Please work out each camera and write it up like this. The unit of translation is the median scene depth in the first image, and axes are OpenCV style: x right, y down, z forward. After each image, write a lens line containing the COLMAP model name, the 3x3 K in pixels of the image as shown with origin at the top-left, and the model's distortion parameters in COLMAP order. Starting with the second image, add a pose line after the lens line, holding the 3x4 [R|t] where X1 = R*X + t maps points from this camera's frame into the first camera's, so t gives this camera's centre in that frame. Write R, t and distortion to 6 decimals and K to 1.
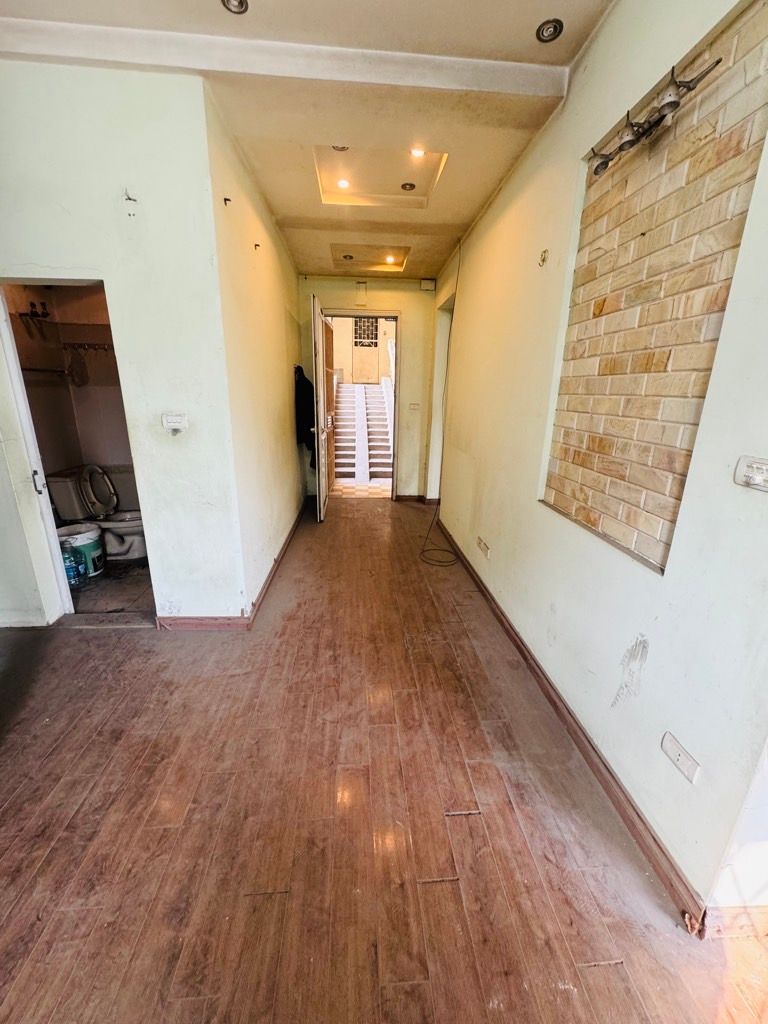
lens RADIAL K [[409.0, 0, 383.8], [0, 409.0, 513.0], [0, 0, 1]] dist [0.001099, 0.000219]
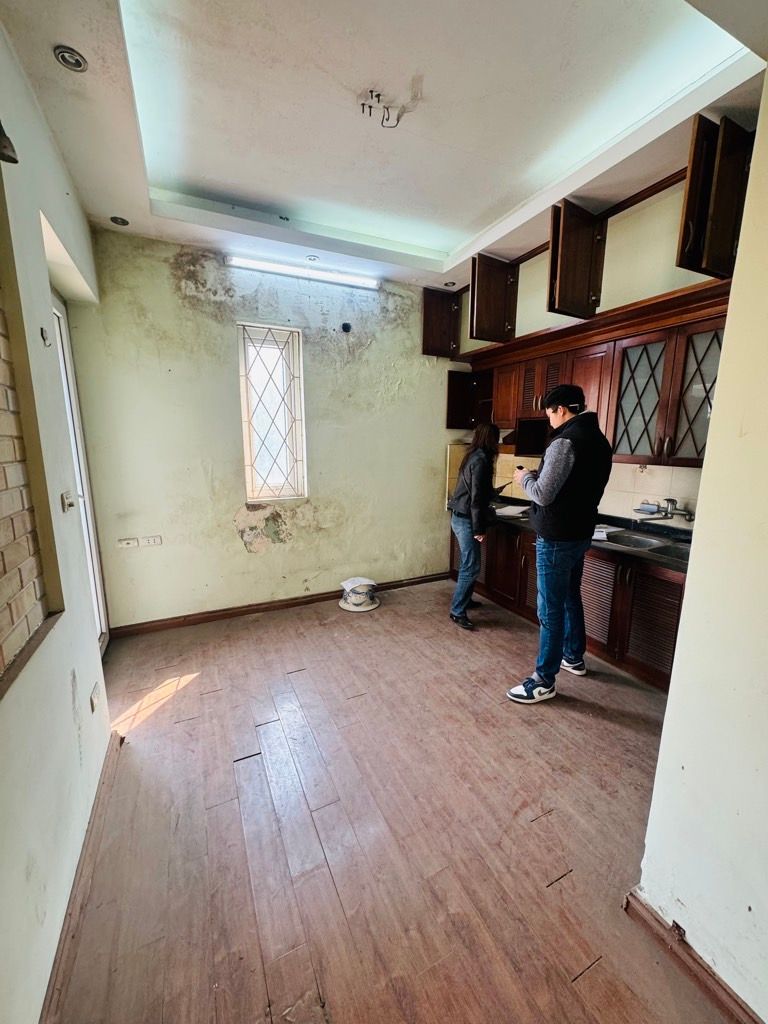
lens RADIAL K [[409.0, 0, 383.9], [0, 409.0, 513.7], [0, 0, 1]] dist [0.001099, 0.000219]
pose [[-0.931842, 0.047002, -0.359808, 0.157314], [-0.121803, 0.893528, 0.432172, -0.439894], [0.341811, 0.446541, -0.826901, 1.349120]]
